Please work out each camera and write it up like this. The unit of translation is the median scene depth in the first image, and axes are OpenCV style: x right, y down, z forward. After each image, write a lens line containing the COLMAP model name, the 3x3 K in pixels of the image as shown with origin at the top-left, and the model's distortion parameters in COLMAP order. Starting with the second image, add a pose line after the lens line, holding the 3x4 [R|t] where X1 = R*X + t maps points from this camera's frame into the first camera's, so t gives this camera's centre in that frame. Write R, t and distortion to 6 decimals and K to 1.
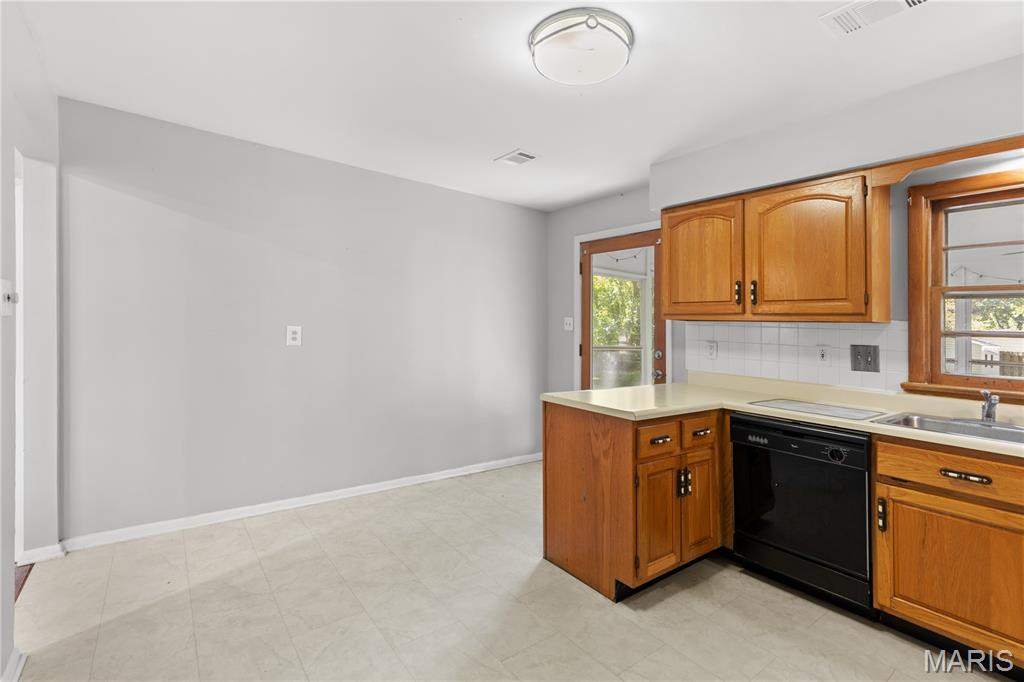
lens RADIAL K [[468.2, 0, 512.2], [0, 468.2, 334.0], [0, 0, 1]] dist [0.000357, -0.000074]
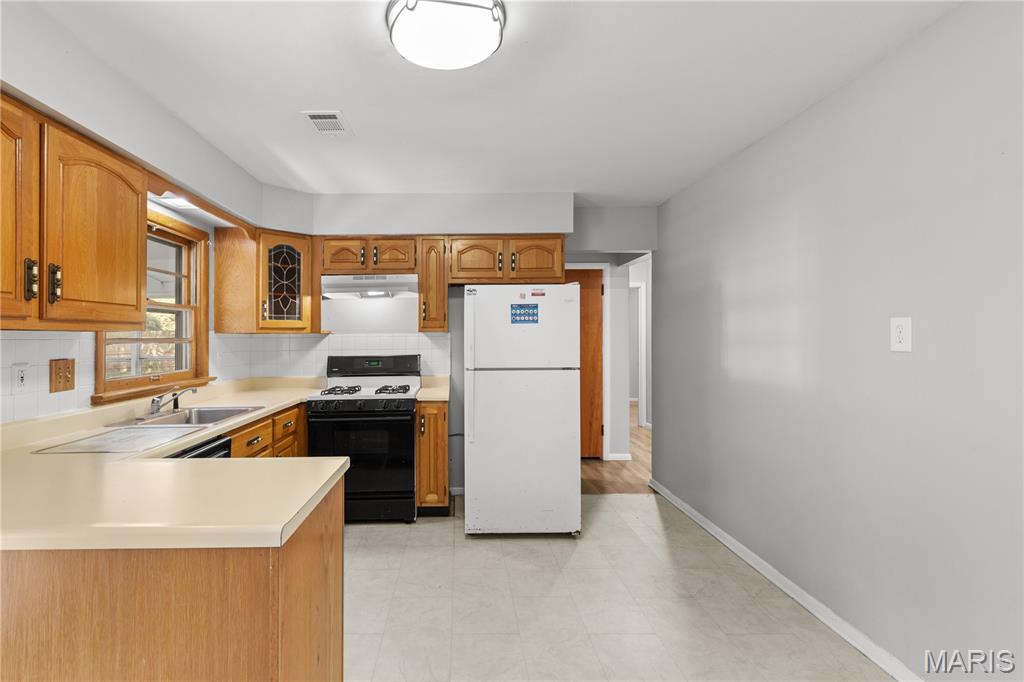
lens RADIAL K [[491.4, 0, 463.3], [0, 491.4, 321.4], [0, 0, 1]] dist [0.002088, 0.000094]
pose [[-0.797307, -0.007347, 0.603529, -0.316697], [-0.008927, 0.999960, 0.000380, -0.048594], [-0.603508, -0.005085, -0.797341, 1.286755]]
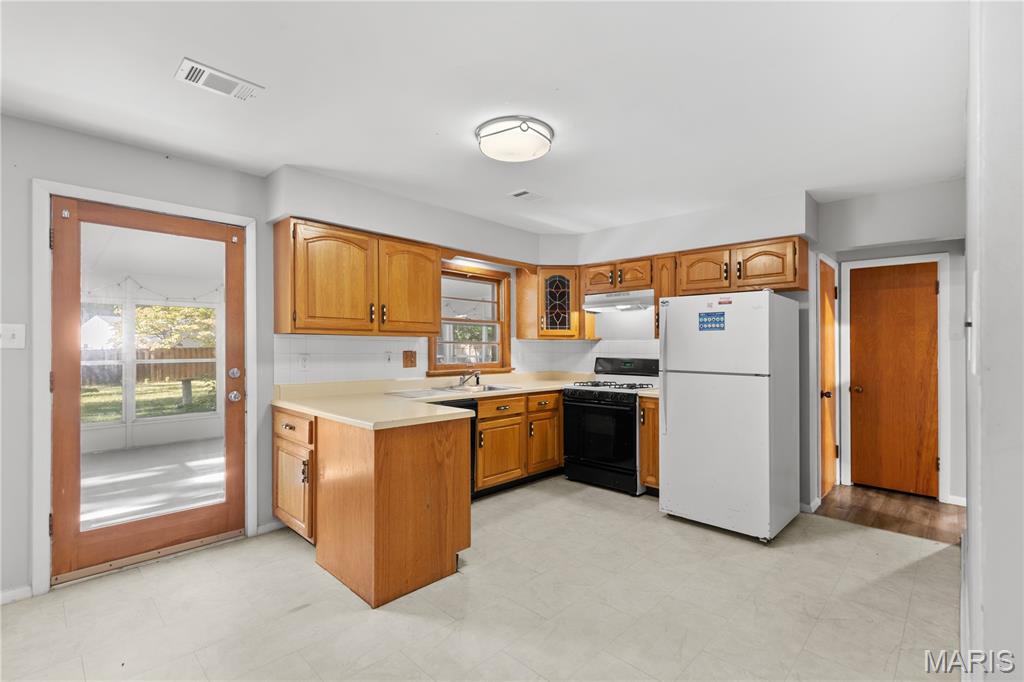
lens RADIAL K [[468.2, 0, 512.2], [0, 468.2, 334.0], [0, 0, 1]] dist [0.000357, -0.000074]
pose [[-0.153666, -0.008755, 0.988084, -0.880307], [0.002477, 0.999954, 0.009245, -0.048212], [-0.988120, 0.003868, -0.153637, 0.920542]]
